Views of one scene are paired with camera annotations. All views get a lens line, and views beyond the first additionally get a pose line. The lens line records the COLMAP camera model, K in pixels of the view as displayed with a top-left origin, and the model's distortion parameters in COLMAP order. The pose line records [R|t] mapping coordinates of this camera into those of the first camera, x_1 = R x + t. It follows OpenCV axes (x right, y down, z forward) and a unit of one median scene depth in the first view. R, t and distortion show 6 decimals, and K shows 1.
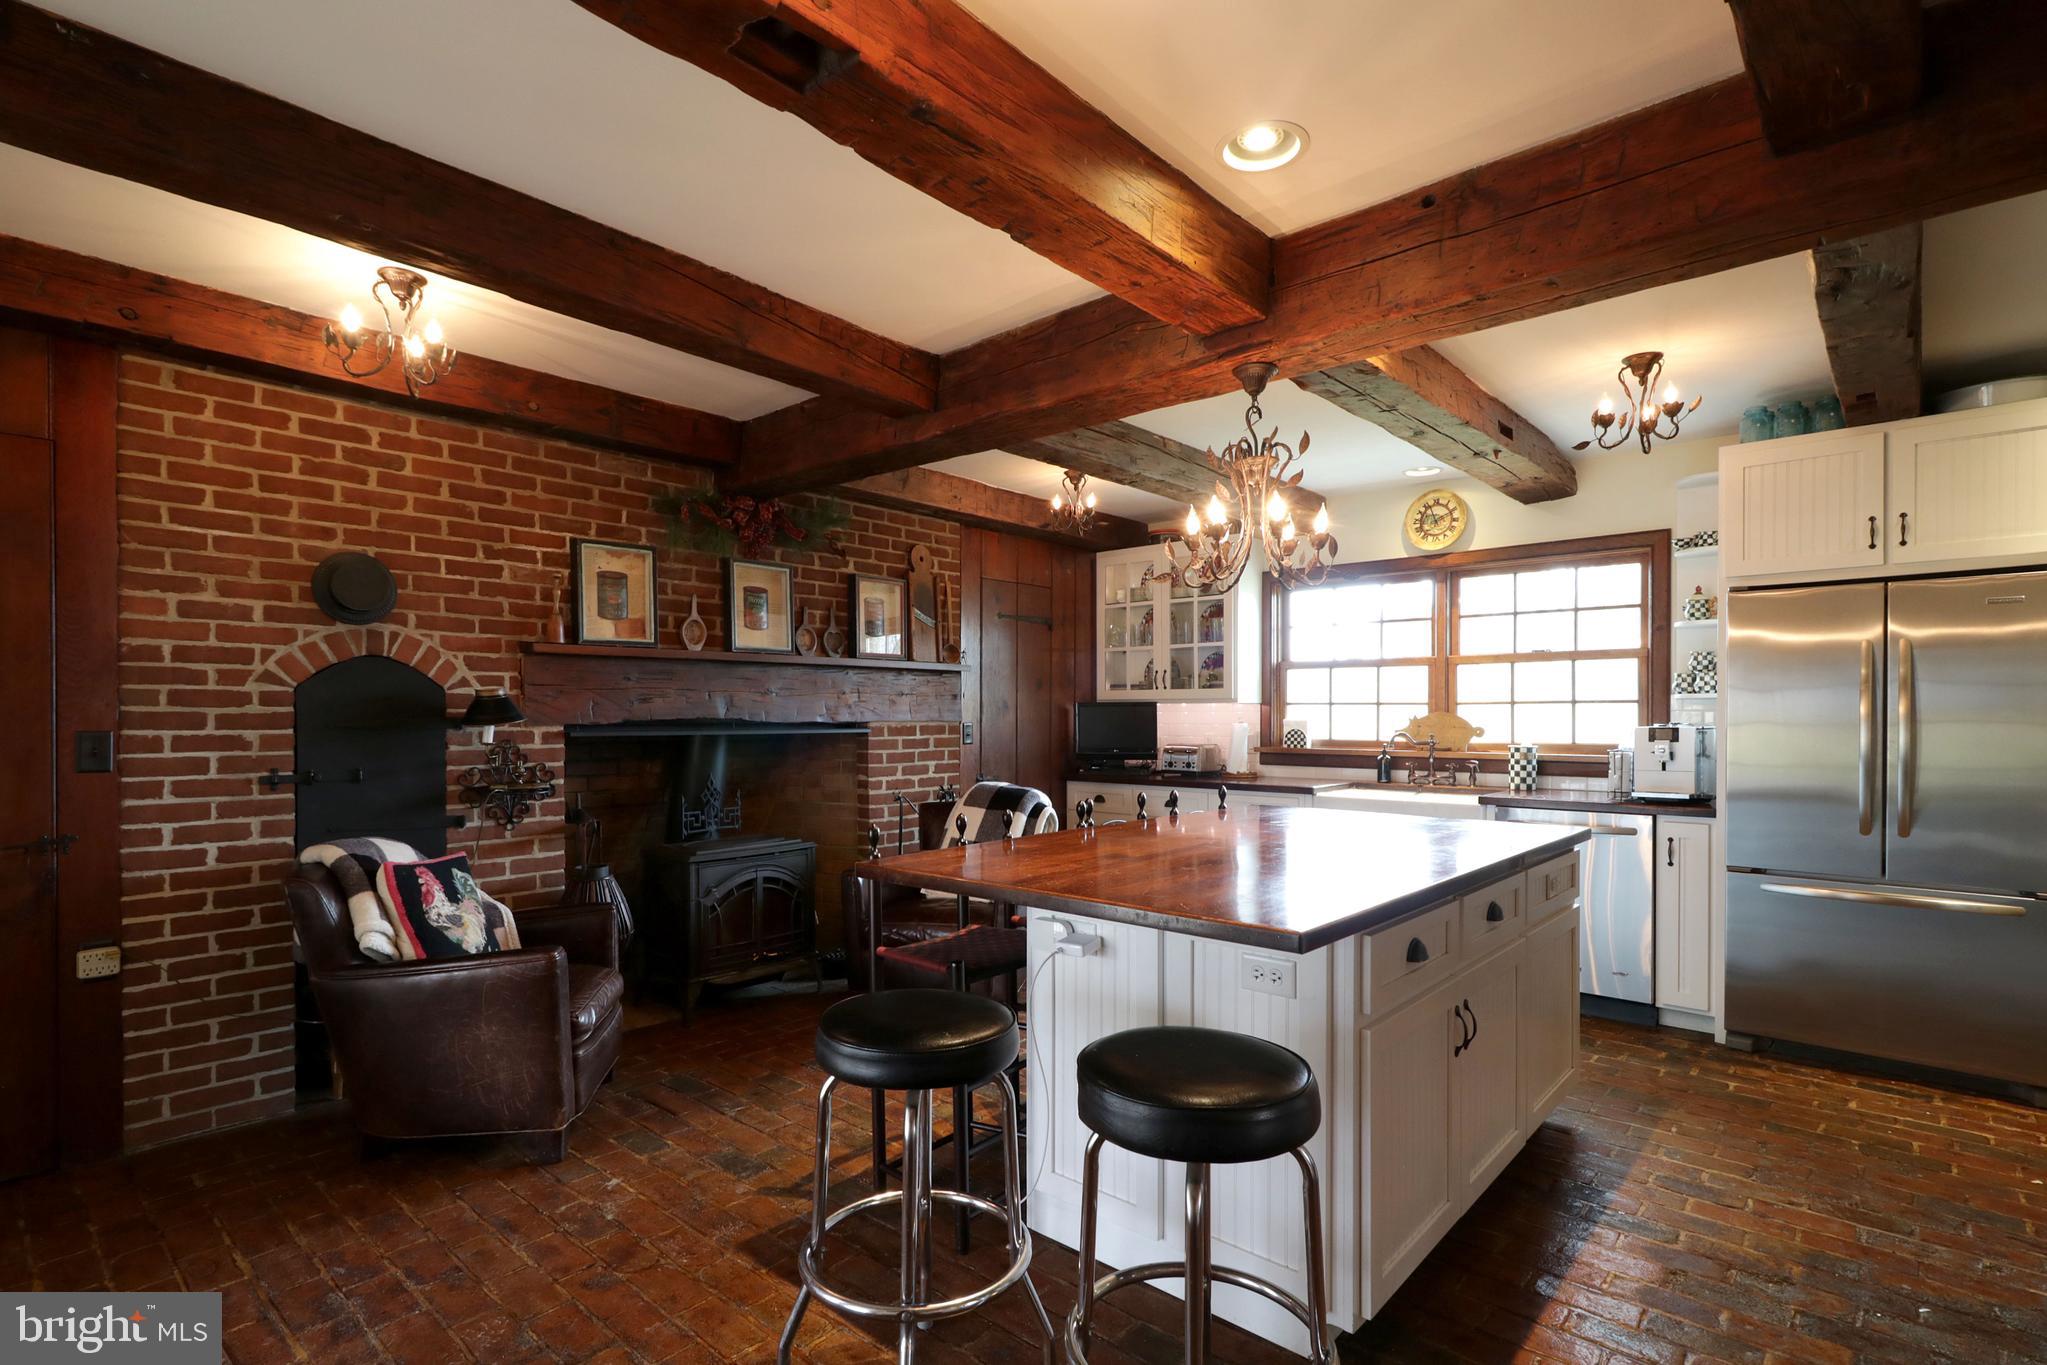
lens RADIAL K [[1000.6, 0, 1006.9], [0, 1000.6, 722.1], [0, 0, 1]] dist [0.008809, 0.000772]
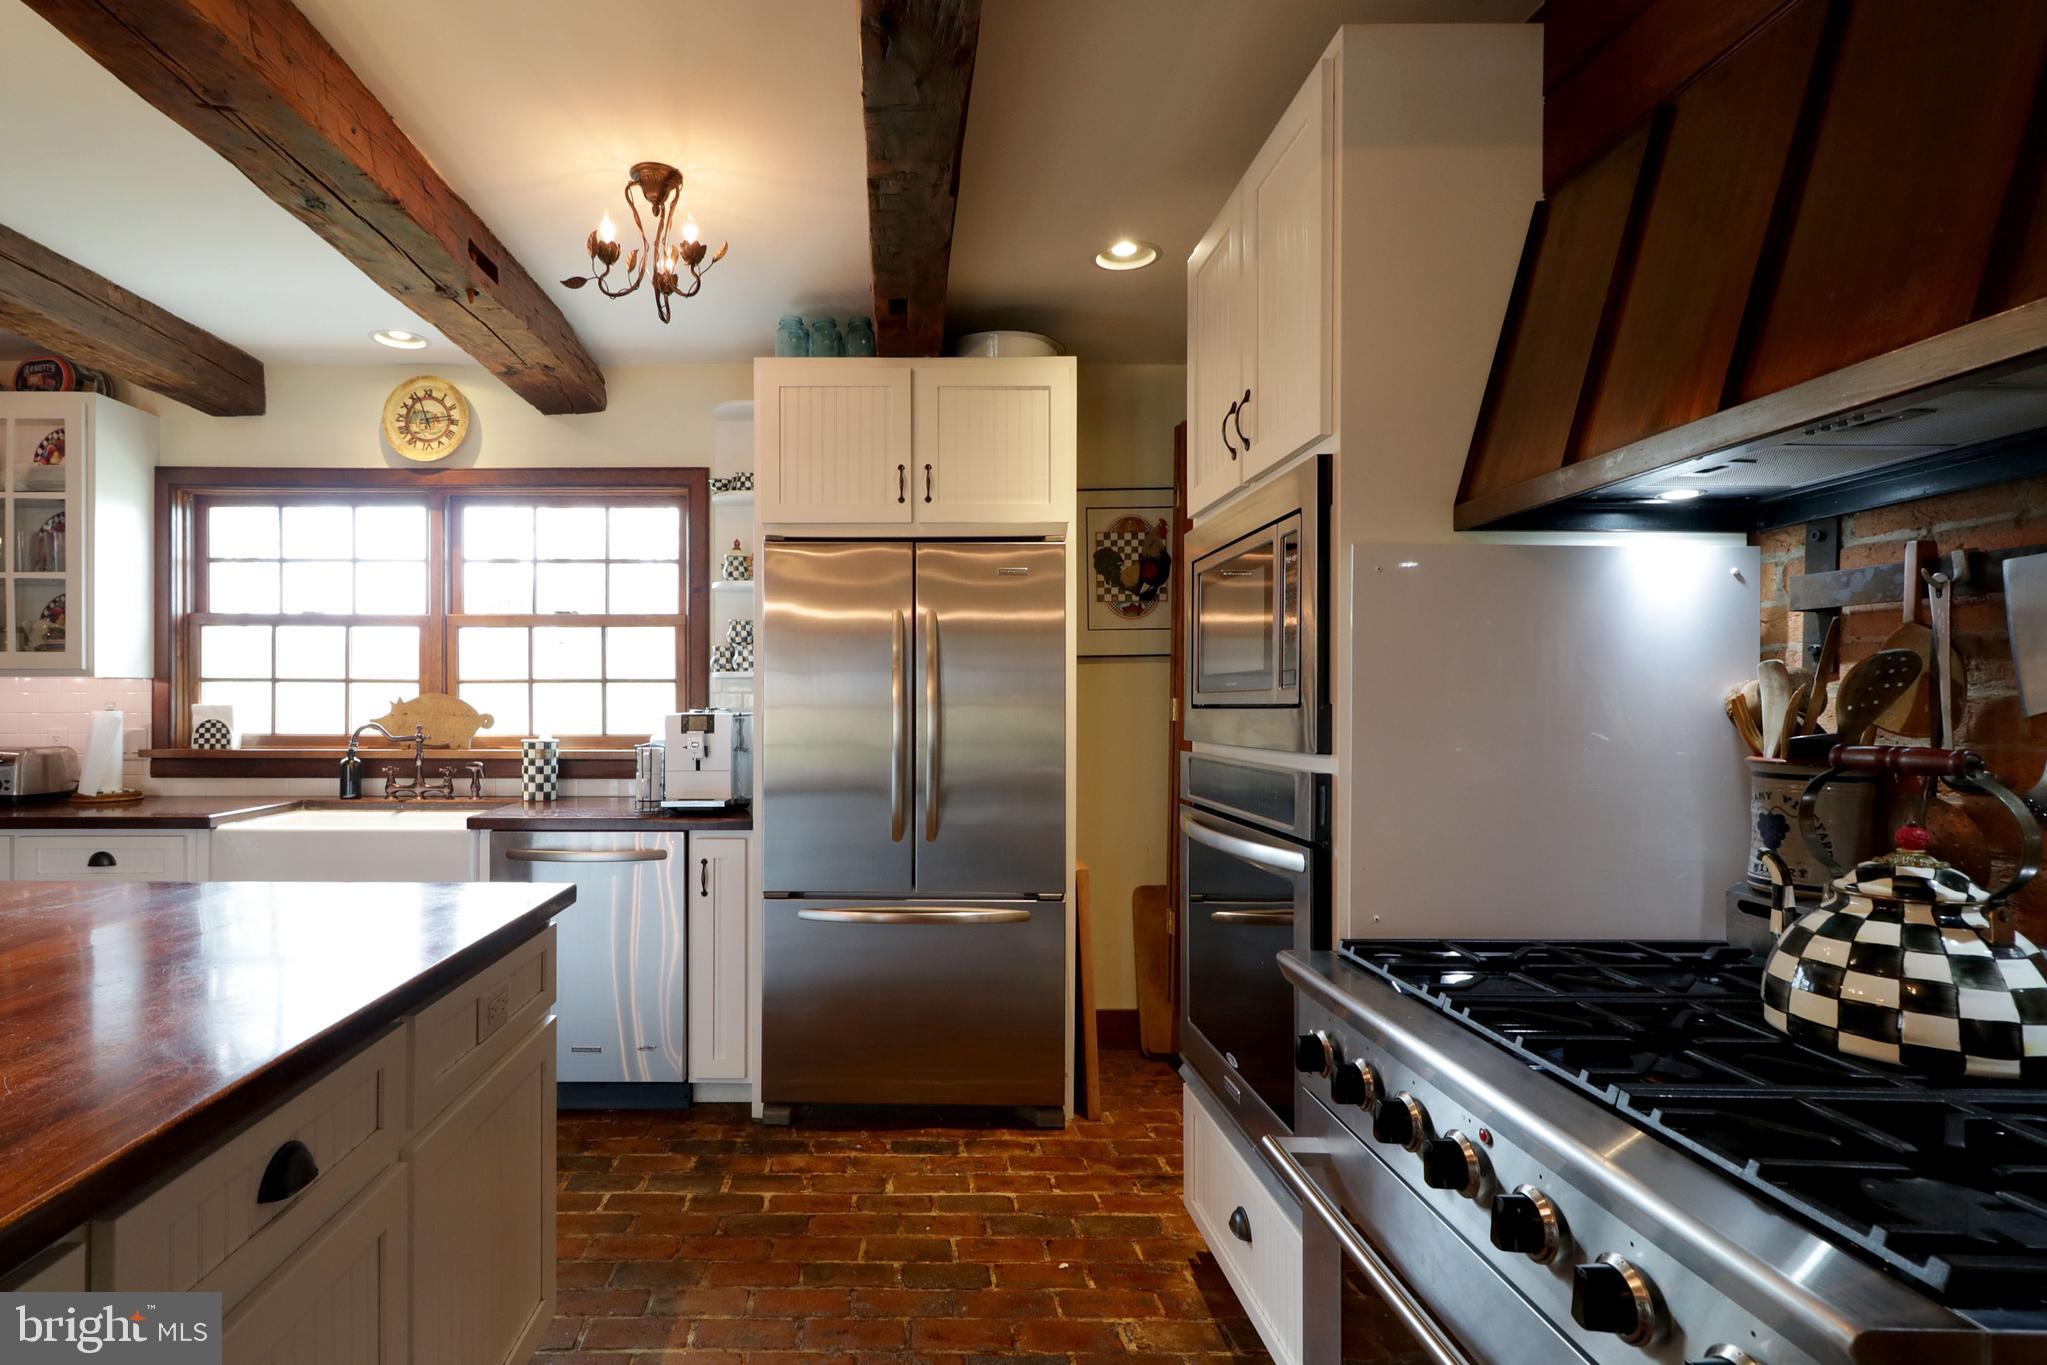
lens RADIAL K [[1023.0, 0, 896.6], [0, 1023.0, 699.1], [0, 0, 1]] dist [0.000561, 0.000458]
pose [[0.740051, -0.000629, 0.672550, 0.216284], [0.003385, 0.999990, -0.002789, -0.003289], [-0.672542, 0.004341, 0.740046, 0.286601]]
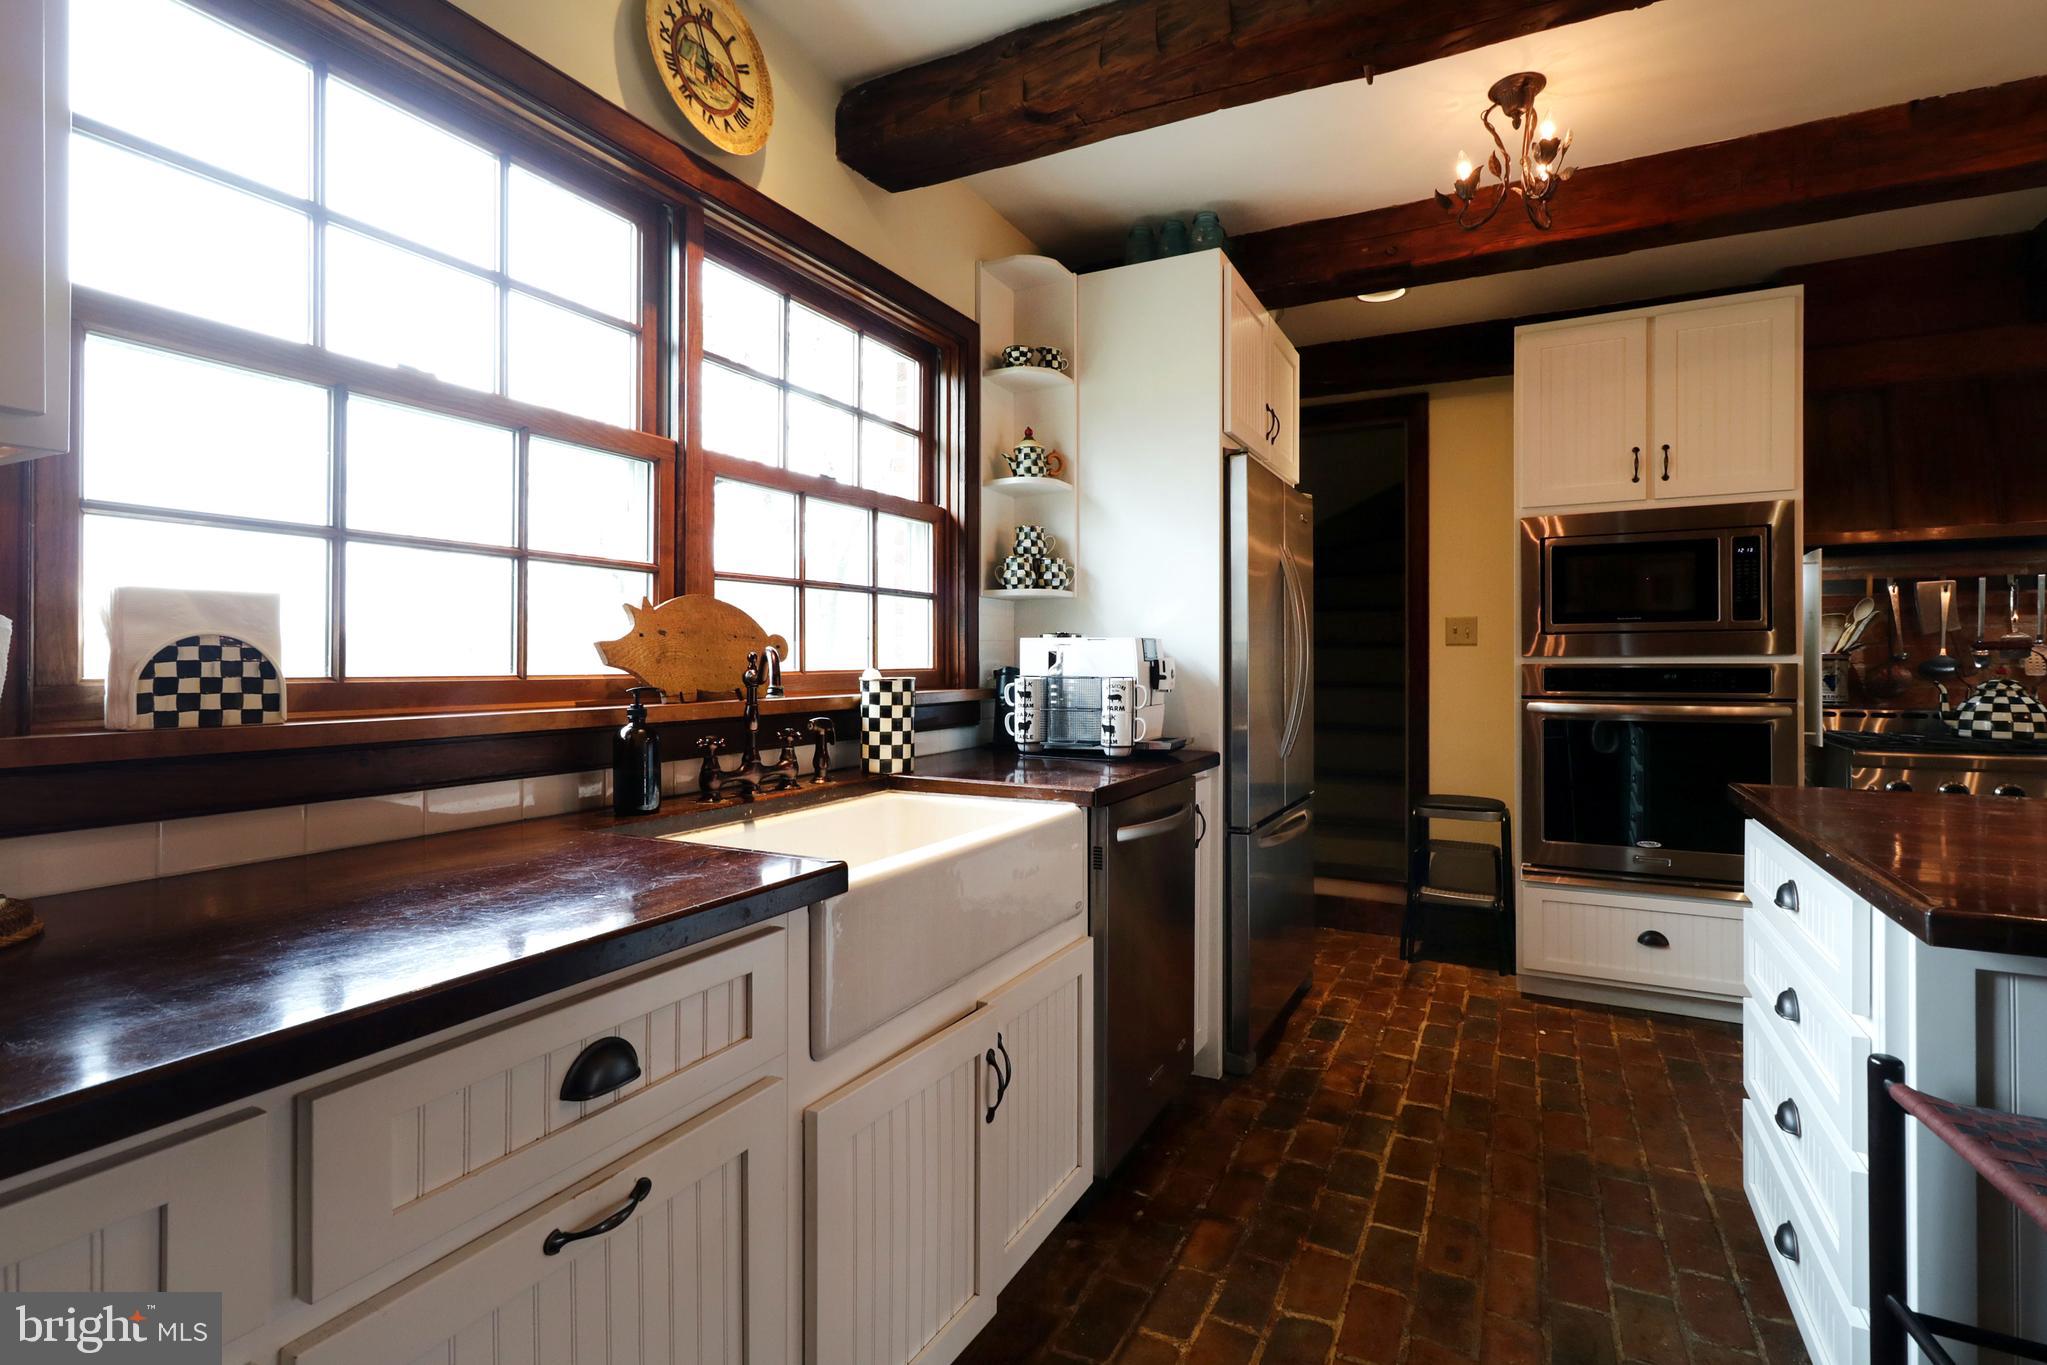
lens RADIAL K [[974.5, 0, 1023.3], [0, 974.5, 657.5], [0, 0, 1]] dist [0.001341, 0.000248]
pose [[-0.268231, 0.002964, 0.963350, 0.064831], [0.006415, 0.999979, -0.001291, 0.016346], [-0.963333, 0.005833, -0.268245, 1.125167]]
